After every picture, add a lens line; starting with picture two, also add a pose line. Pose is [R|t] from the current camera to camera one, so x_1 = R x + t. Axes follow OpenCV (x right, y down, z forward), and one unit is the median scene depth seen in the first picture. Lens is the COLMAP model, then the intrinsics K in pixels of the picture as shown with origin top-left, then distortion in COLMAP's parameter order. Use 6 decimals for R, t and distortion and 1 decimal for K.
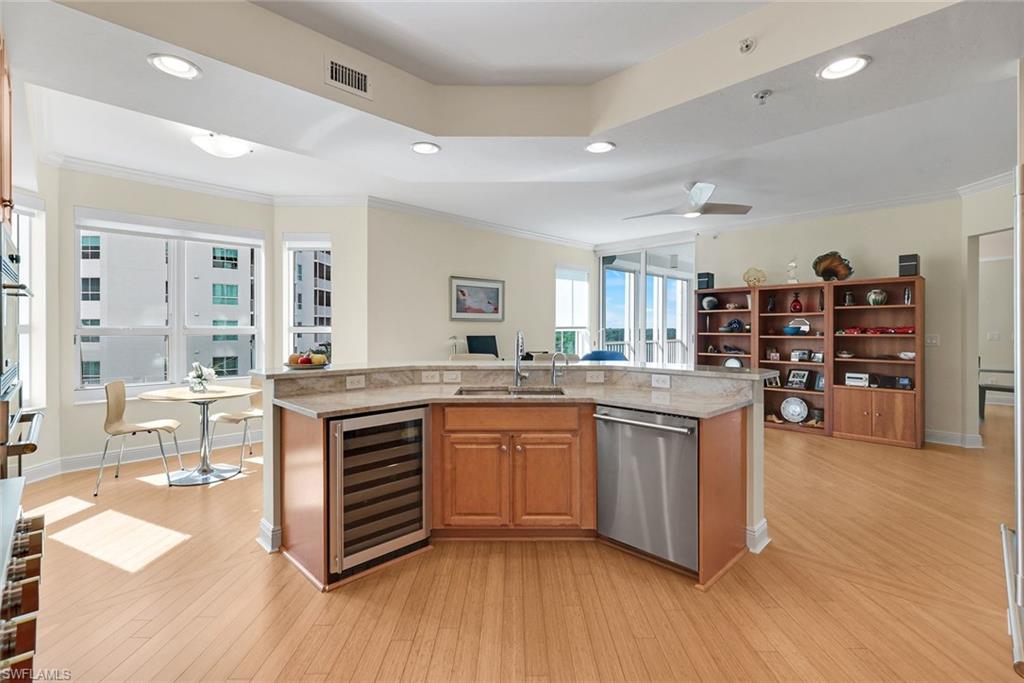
lens RADIAL K [[455.9, 0, 510.2], [0, 455.9, 330.5], [0, 0, 1]] dist [0.000416, 0.000065]
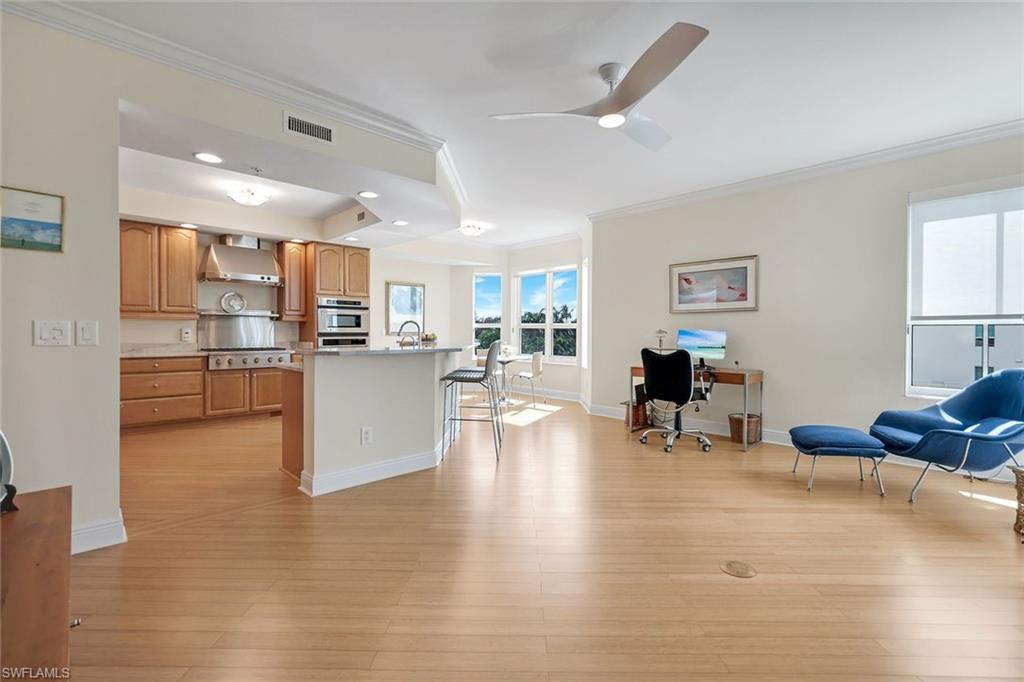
lens RADIAL K [[458.6, 0, 514.0], [0, 458.6, 336.6], [0, 0, 1]] dist [0.003976, 0.000158]
pose [[-0.005828, 0.009334, -0.999939, 0.876797], [-0.010576, 0.999900, 0.009395, 0.021223], [0.999927, 0.010630, -0.005728, 0.770225]]
